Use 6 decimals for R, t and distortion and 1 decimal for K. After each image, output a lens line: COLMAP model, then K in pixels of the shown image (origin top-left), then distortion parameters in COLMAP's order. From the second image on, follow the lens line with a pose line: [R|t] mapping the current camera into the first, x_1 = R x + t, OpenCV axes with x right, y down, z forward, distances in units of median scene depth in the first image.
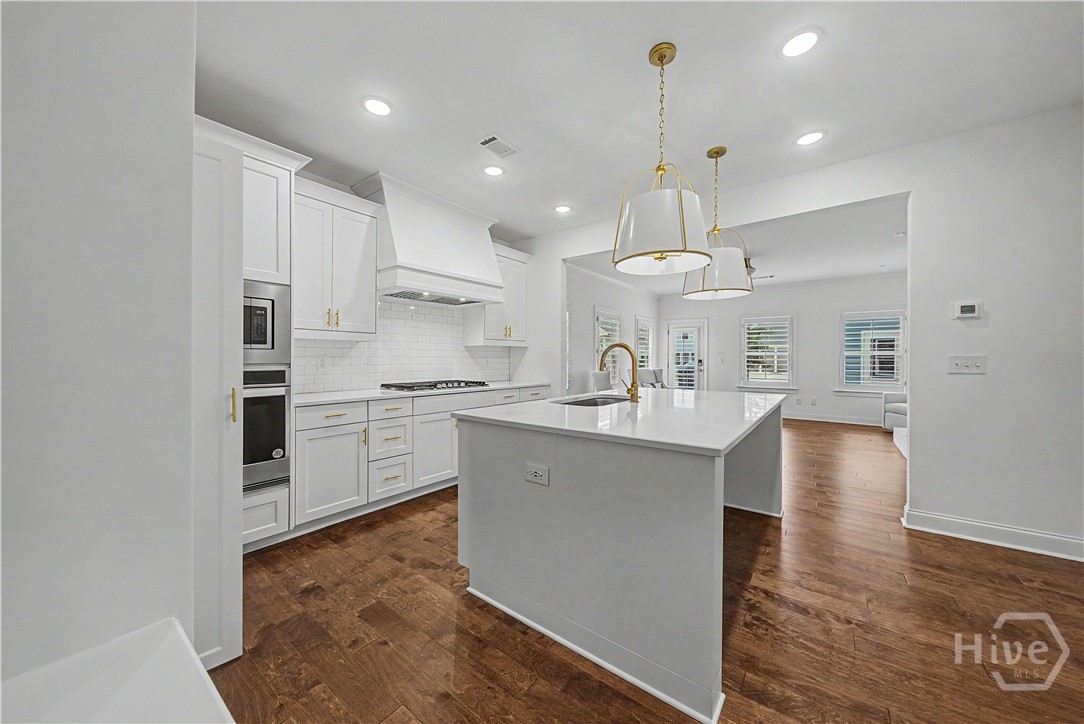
lens RADIAL K [[376.0, 0, 541.8], [0, 376.0, 355.9], [0, 0, 1]] dist [0.000938, 0.000059]
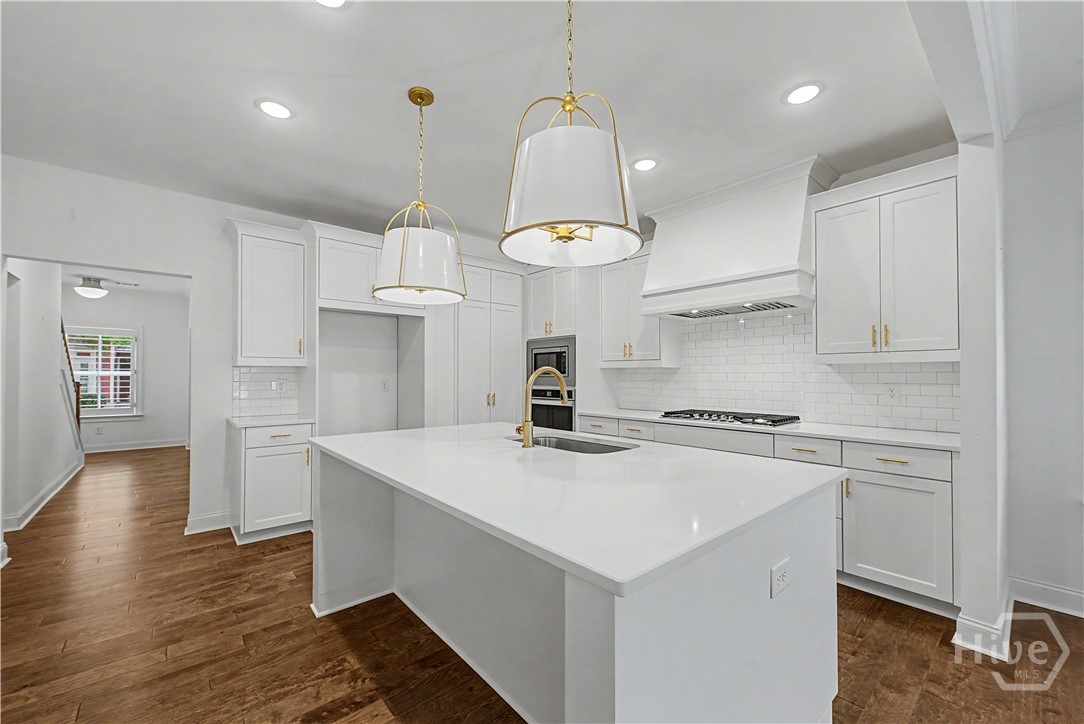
lens RADIAL K [[432.2, 0, 543.9], [0, 432.2, 379.3], [0, 0, 1]] dist [-0.035821, -0.000014]
pose [[-0.207166, -0.007891, -0.978274, 1.060714], [-0.001023, 0.999969, -0.007850, 0.006872], [0.978305, -0.000625, -0.207168, 1.222287]]
